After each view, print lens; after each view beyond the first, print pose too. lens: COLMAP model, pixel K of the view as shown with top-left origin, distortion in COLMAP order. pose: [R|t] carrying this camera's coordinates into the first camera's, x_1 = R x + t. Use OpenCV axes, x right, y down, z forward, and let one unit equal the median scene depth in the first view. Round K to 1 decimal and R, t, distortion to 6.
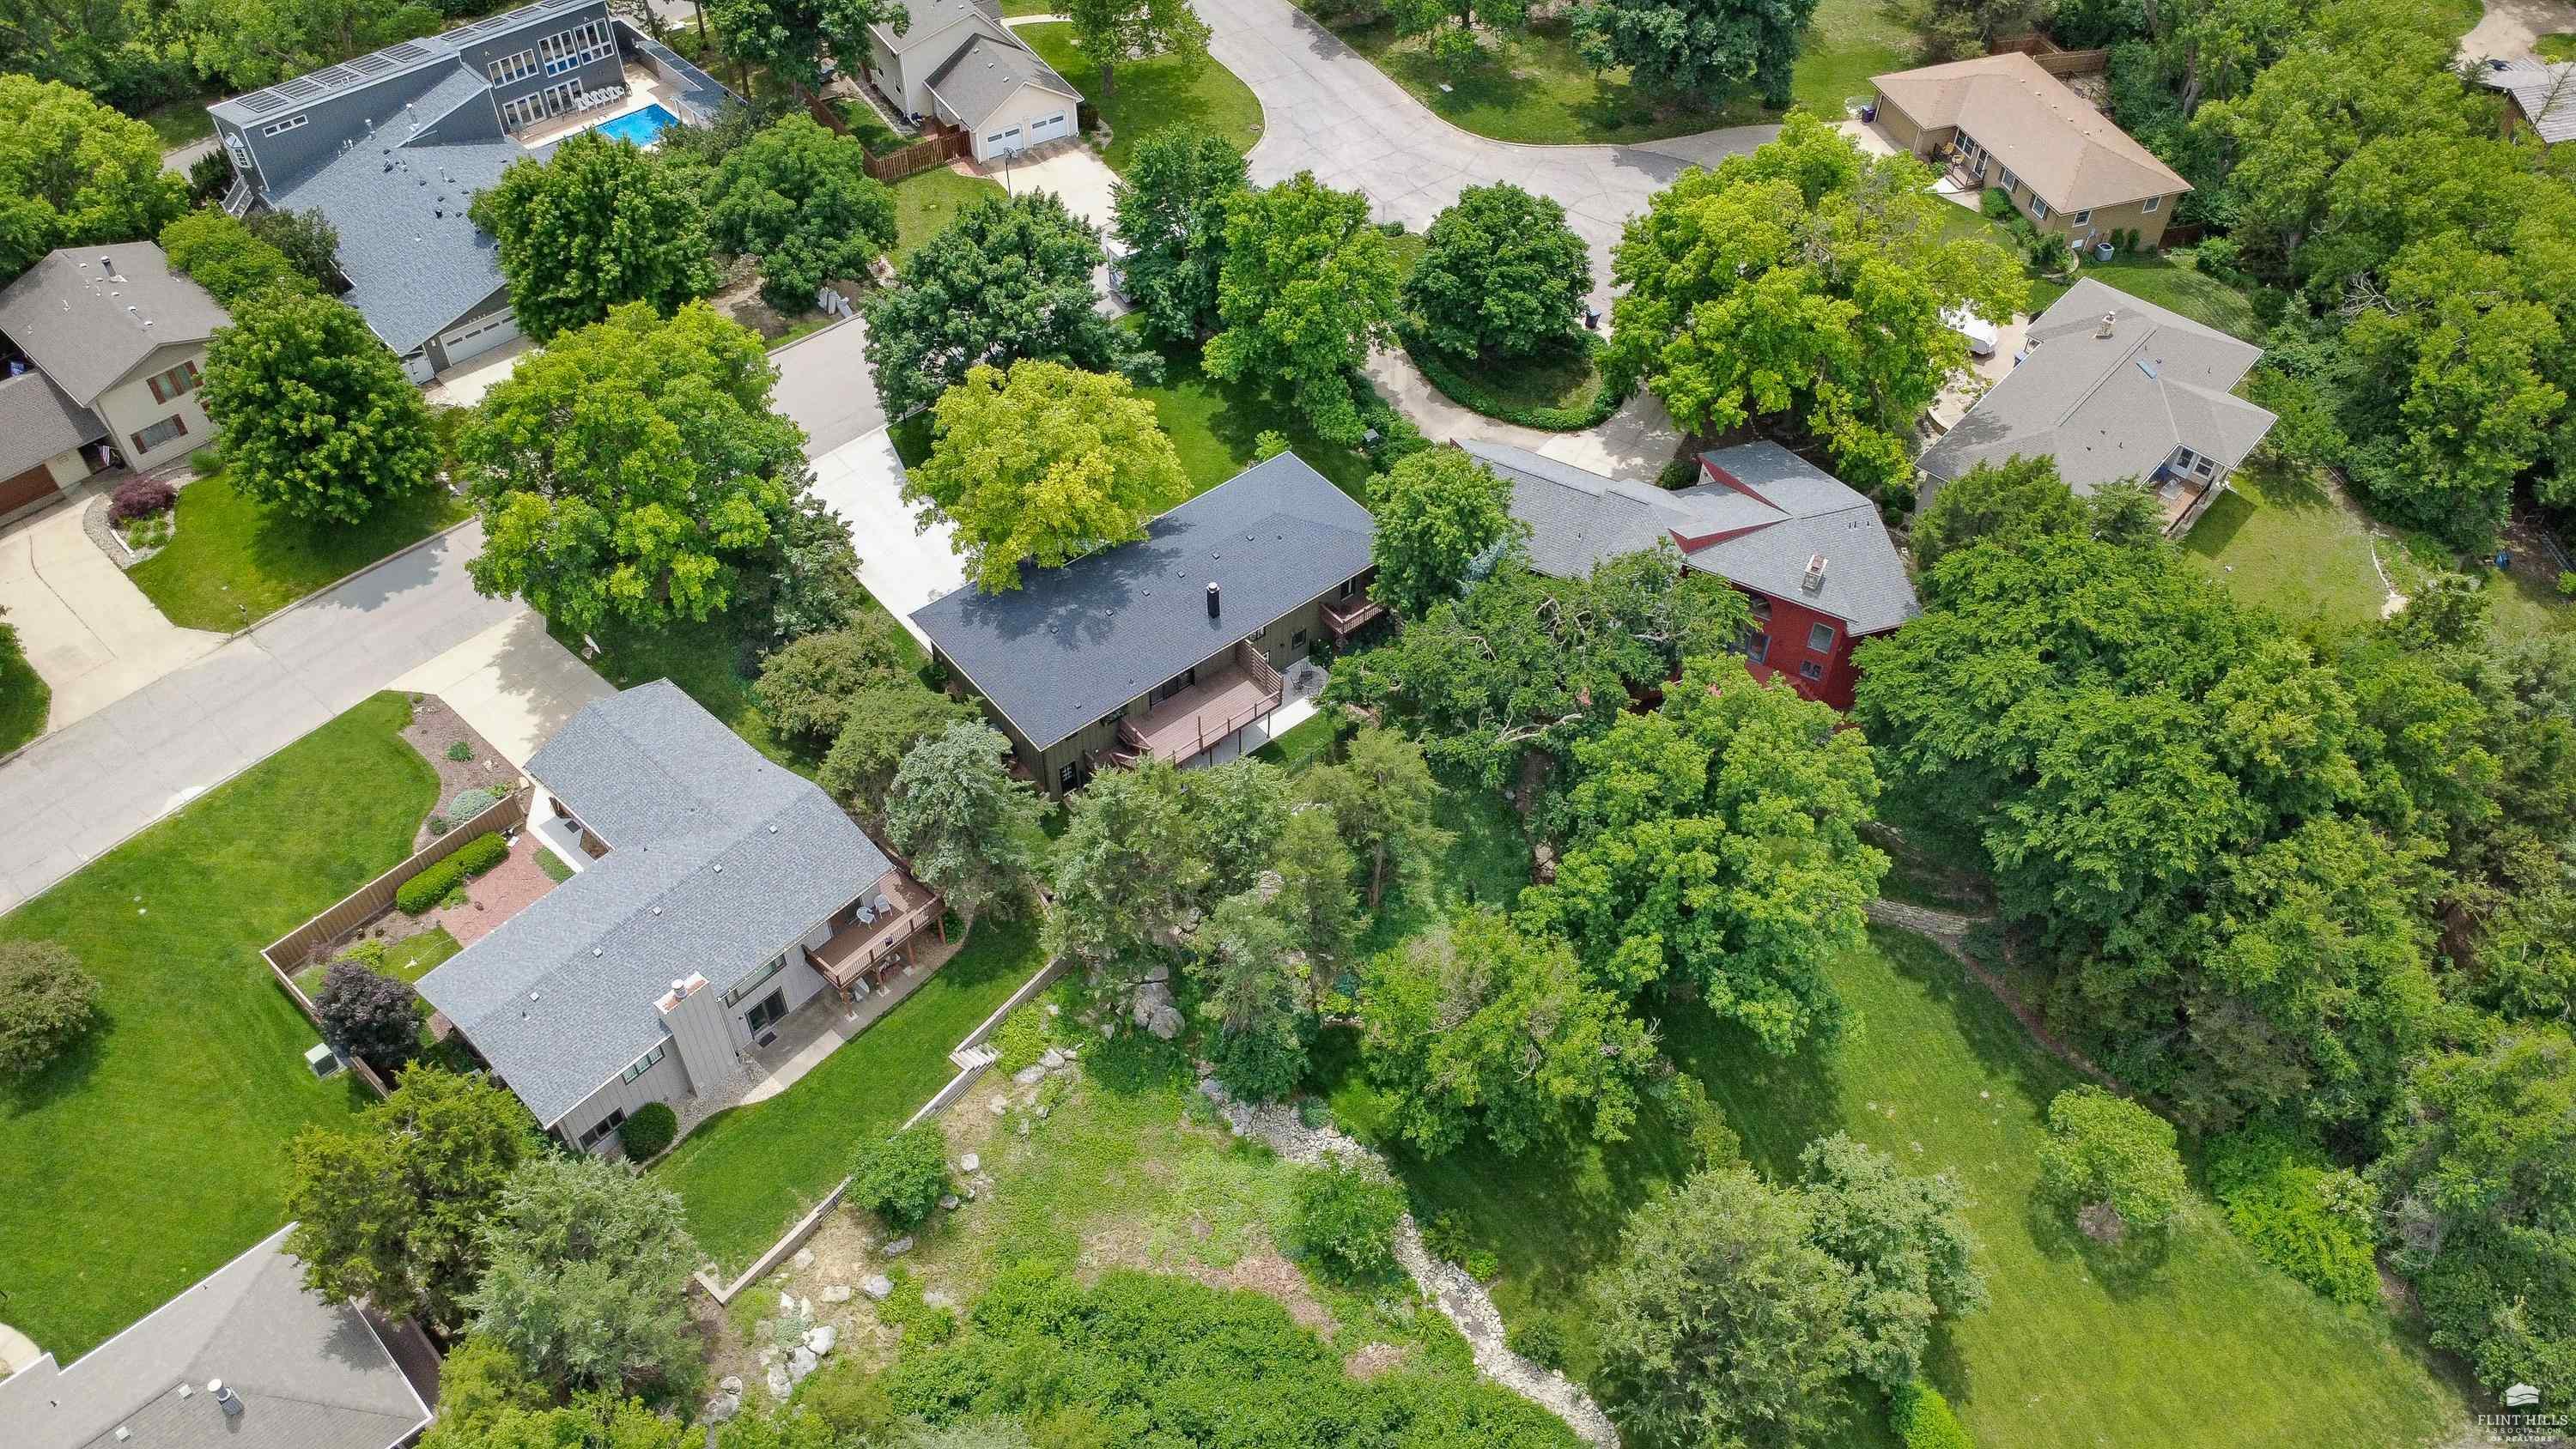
lens RADIAL K [[1875.5, 0, 1288.0], [0, 1875.5, 724.5], [0, 0, 1]] dist [-0.004785, -0.000854]
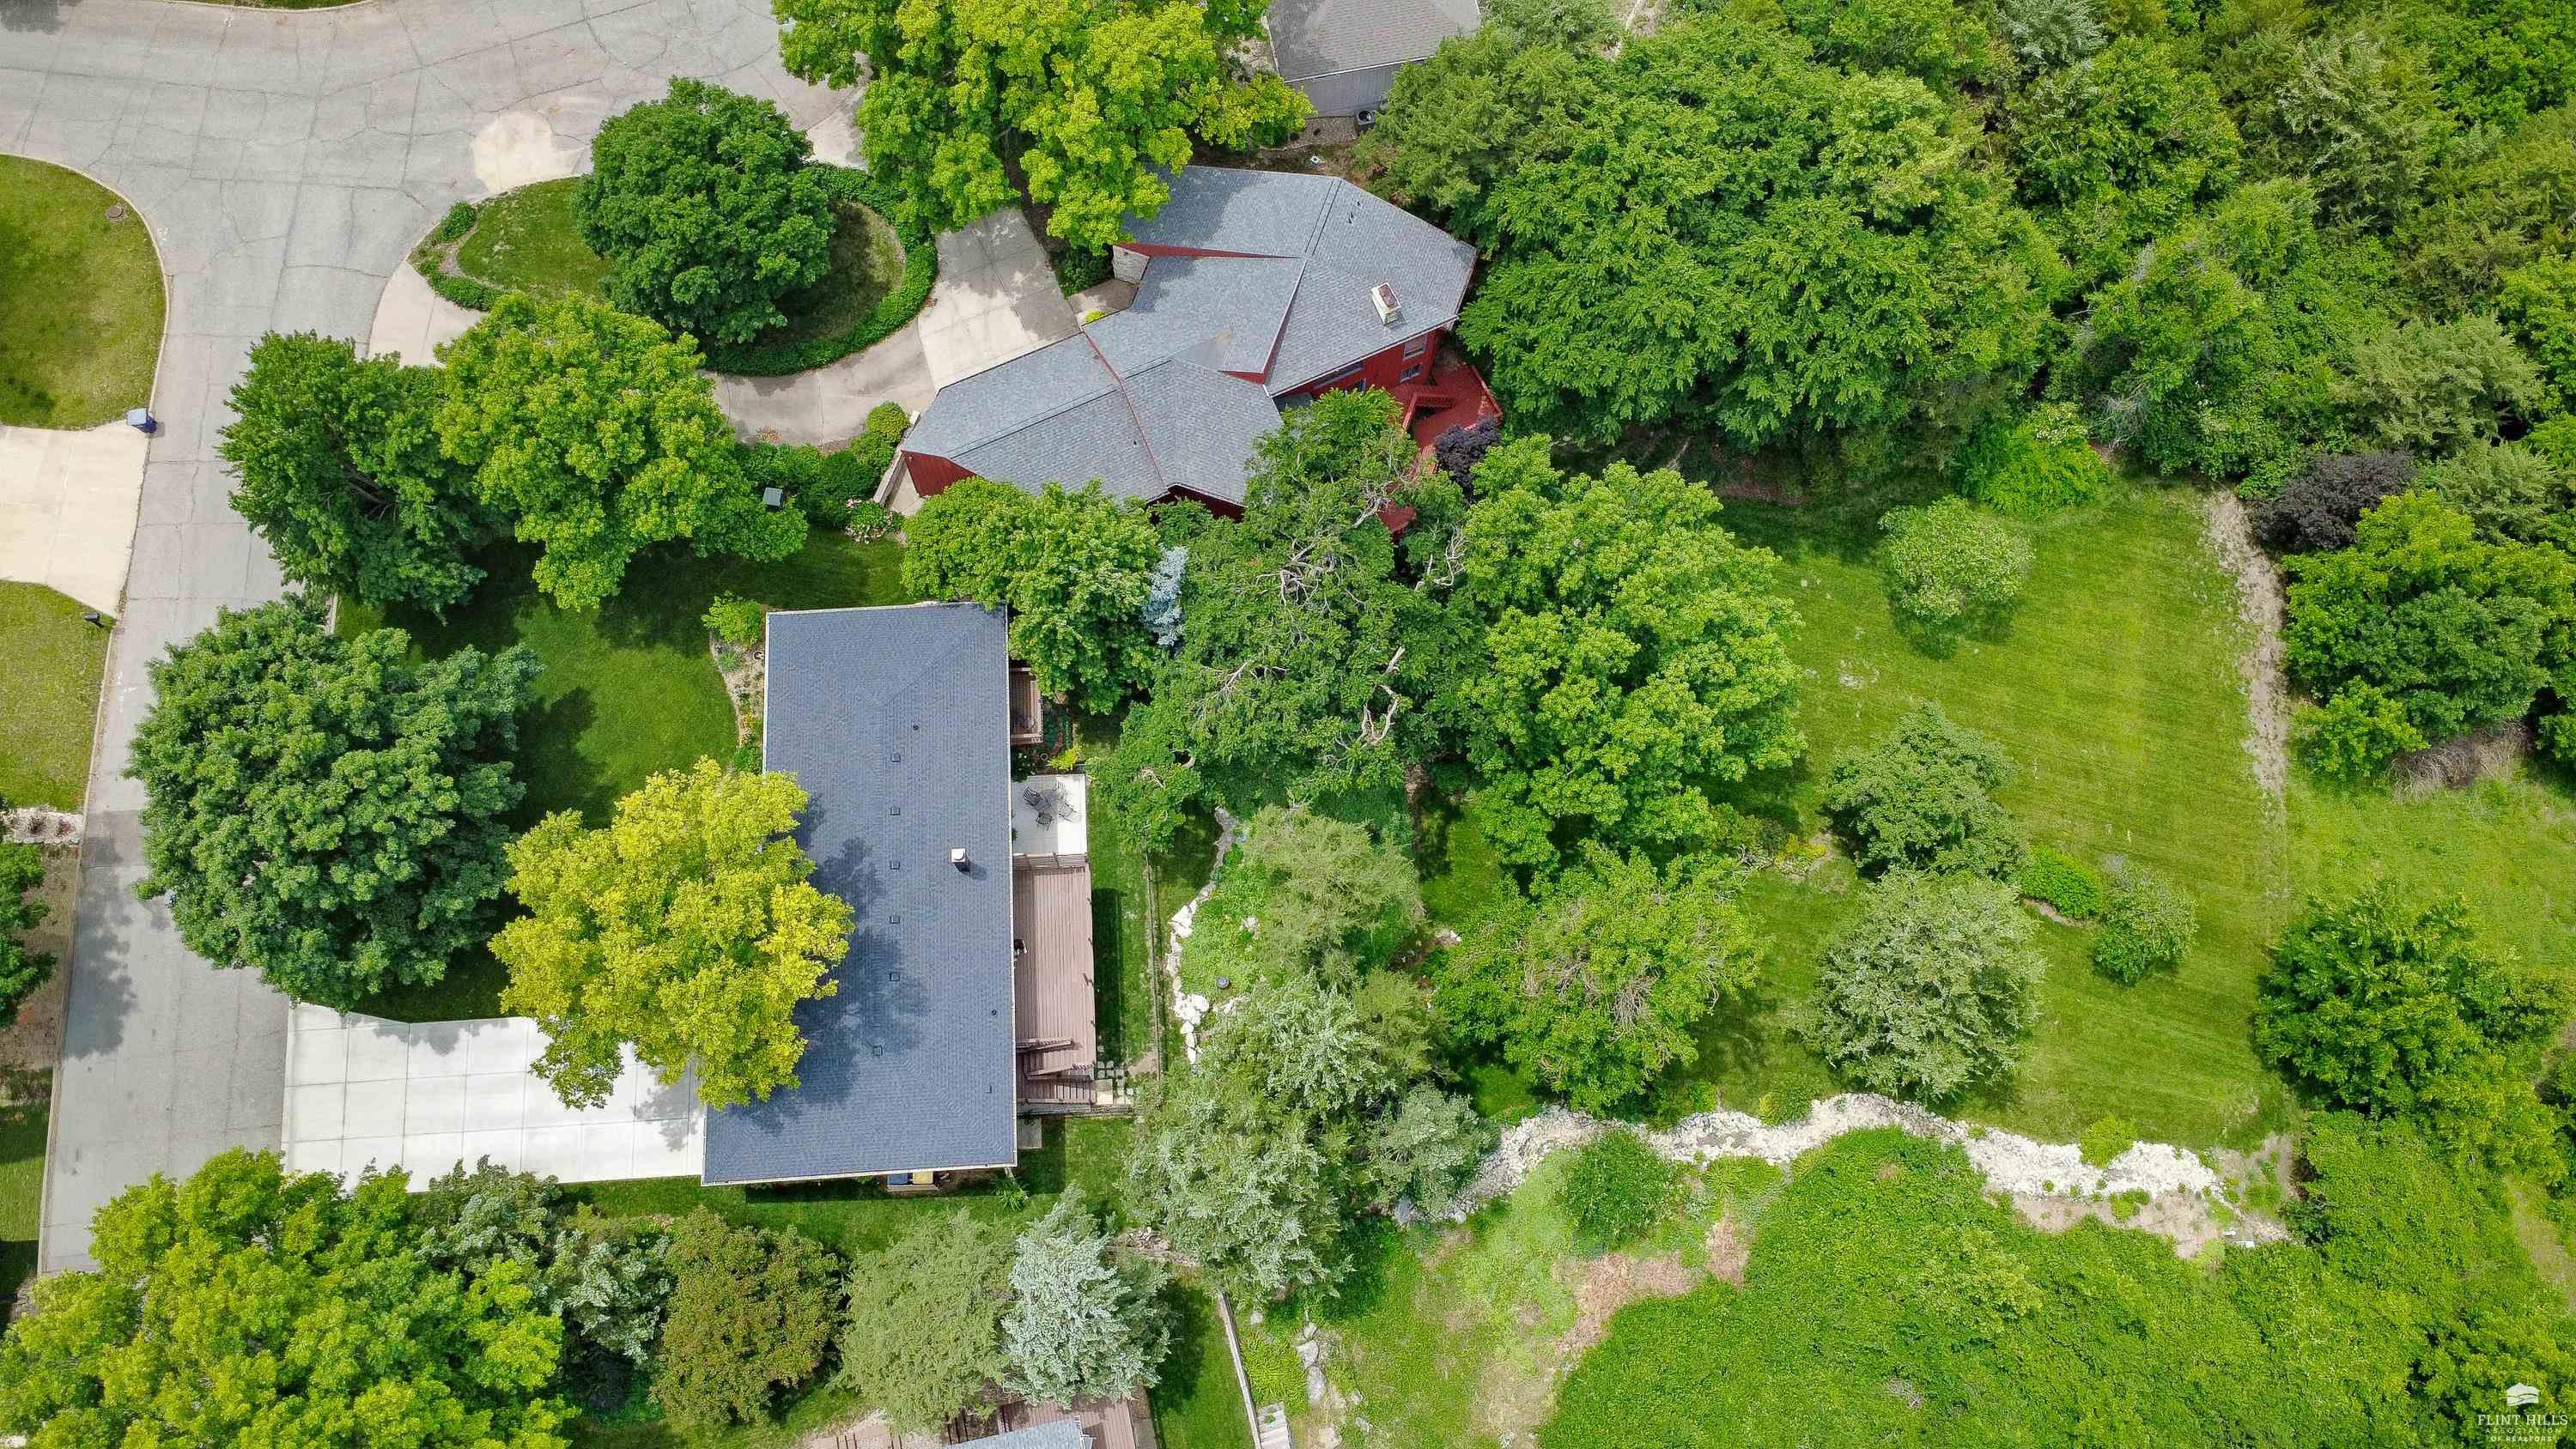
lens RADIAL K [[1875.5, 0, 1288.0], [0, 1875.5, 724.5], [0, 0, 1]] dist [-0.004785, -0.000854]
pose [[0.585599, -0.765517, 0.266566, -0.130699], [0.579996, 0.625434, 0.521955, -0.451716], [-0.566285, -0.151050, 0.810250, 0.300461]]
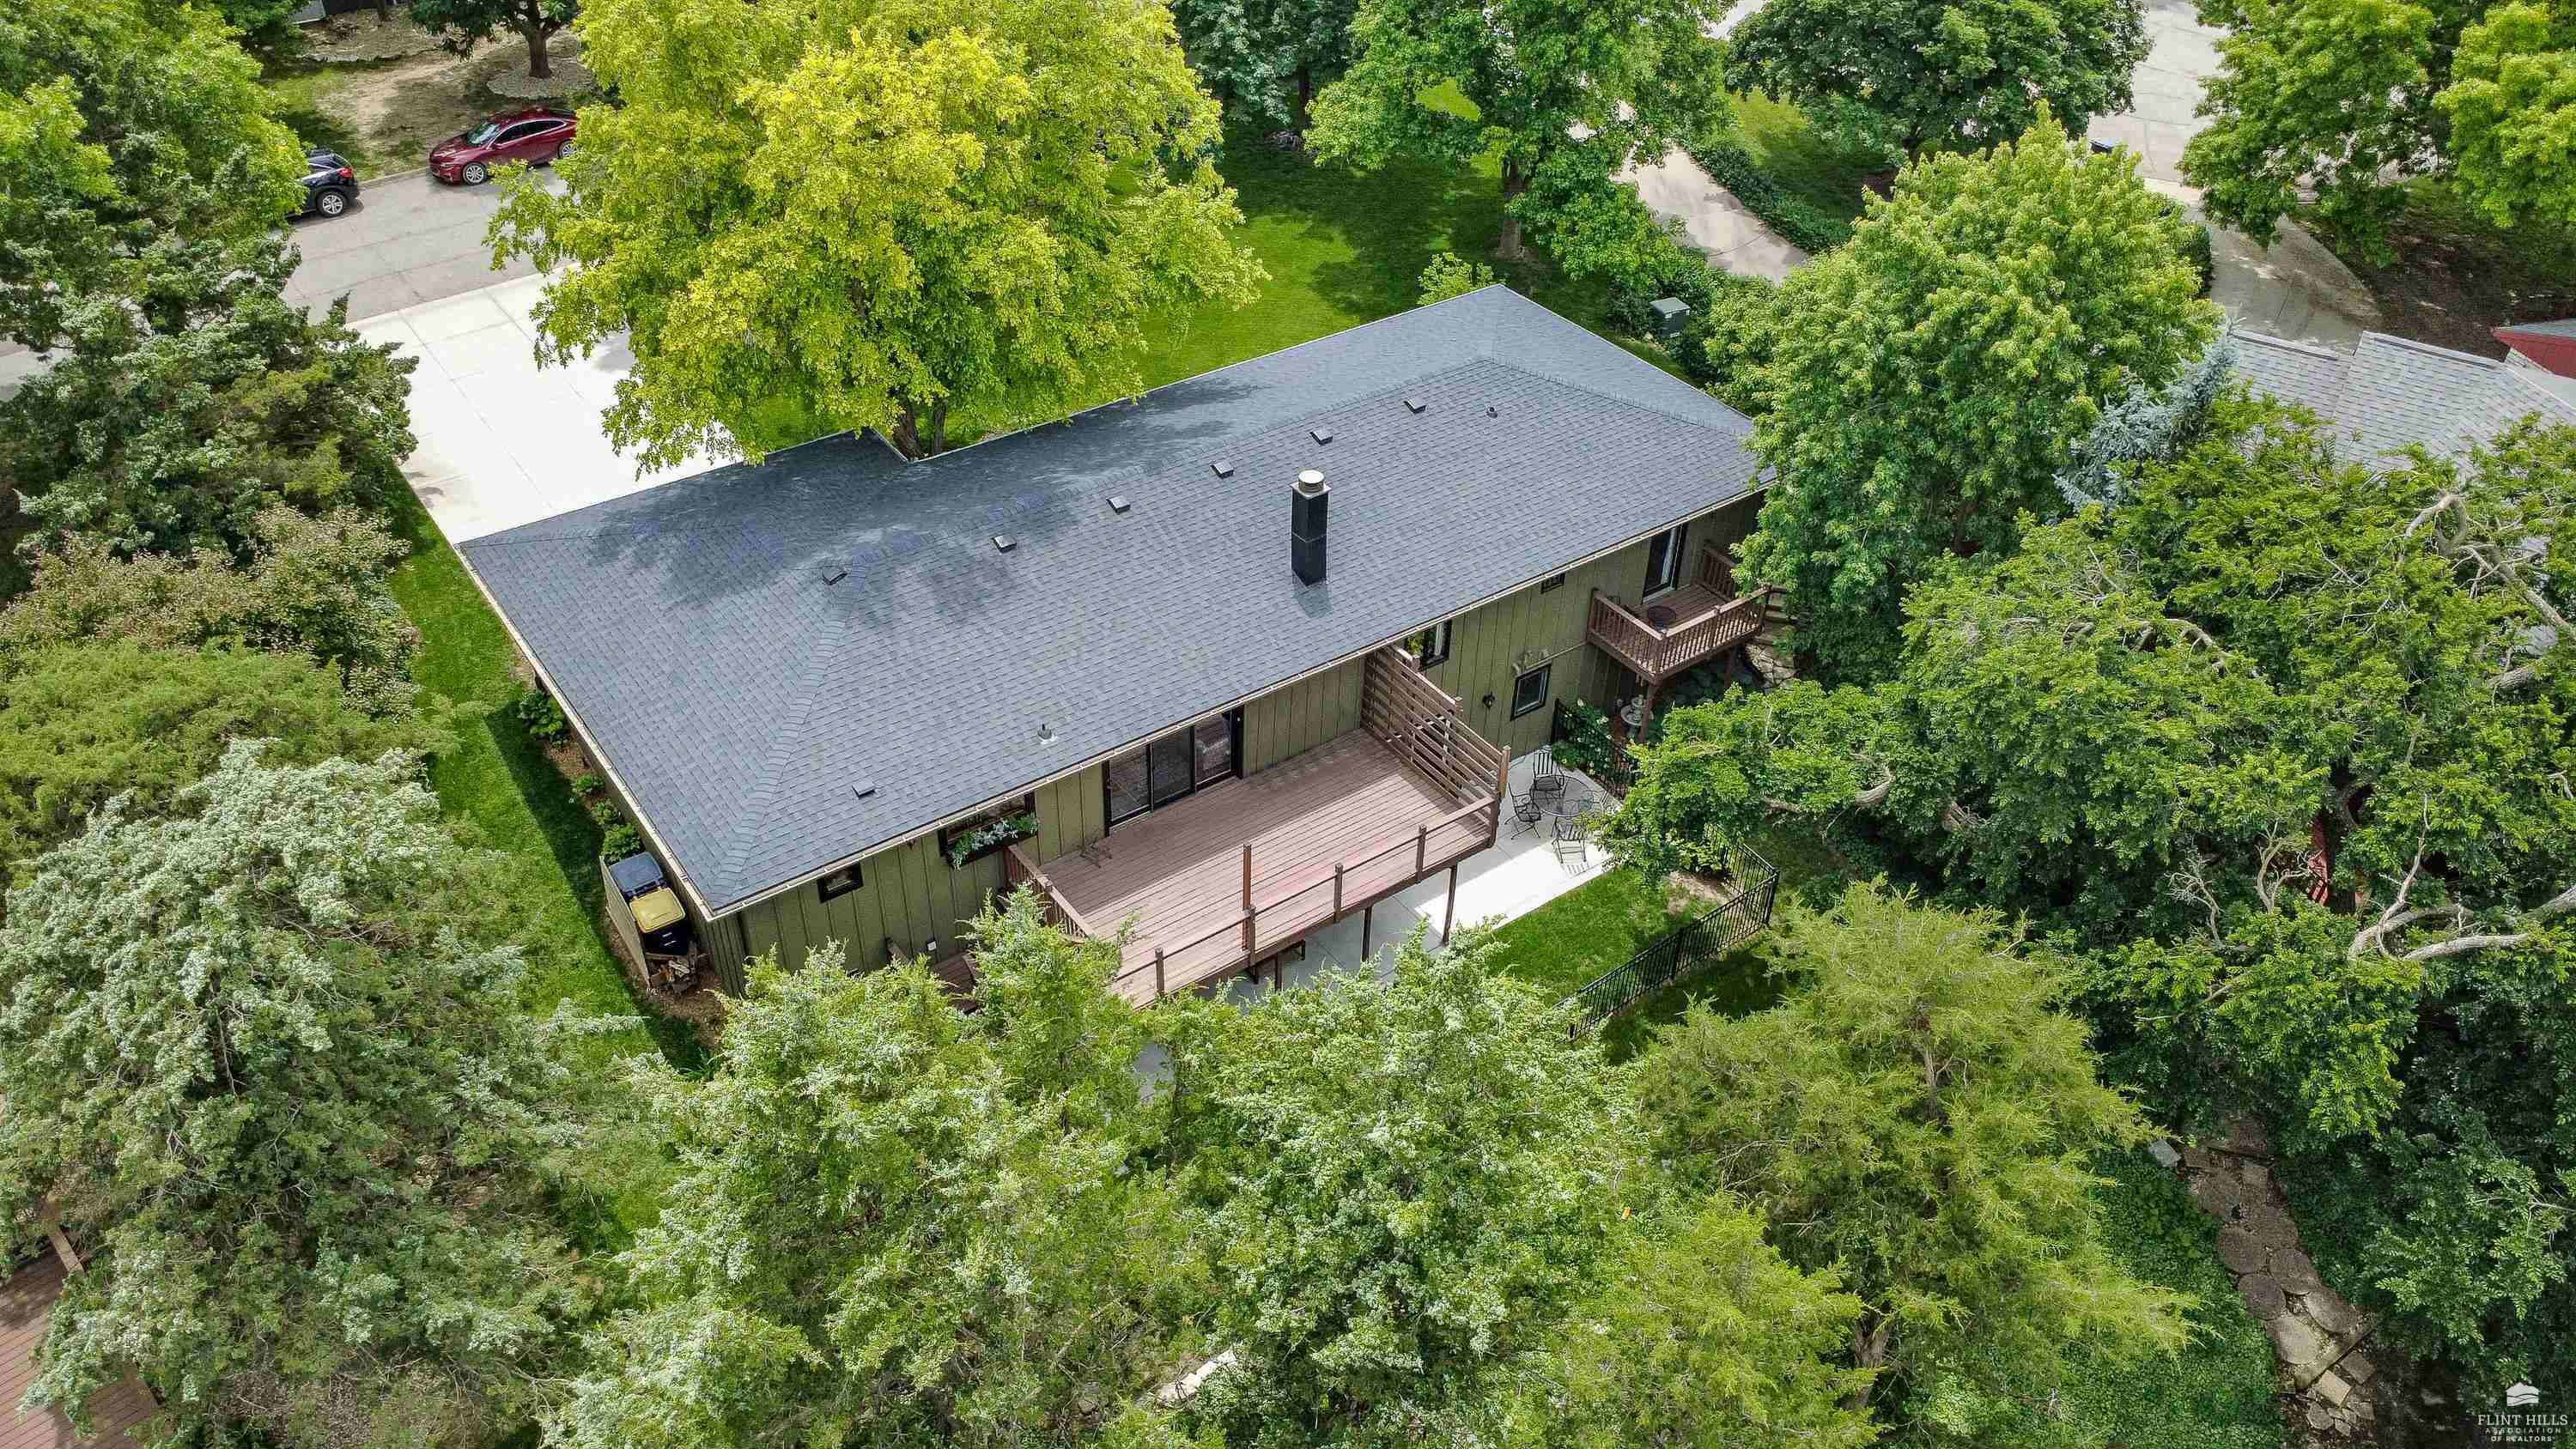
lens RADIAL K [[1875.5, 0, 1288.0], [0, 1875.5, 724.5], [0, 0, 1]] dist [-0.004785, -0.000854]
pose [[0.997903, 0.046469, -0.045067, -0.026871], [-0.053209, 0.985321, -0.162210, 0.025671], [0.036868, 0.164268, 0.985727, 0.672092]]
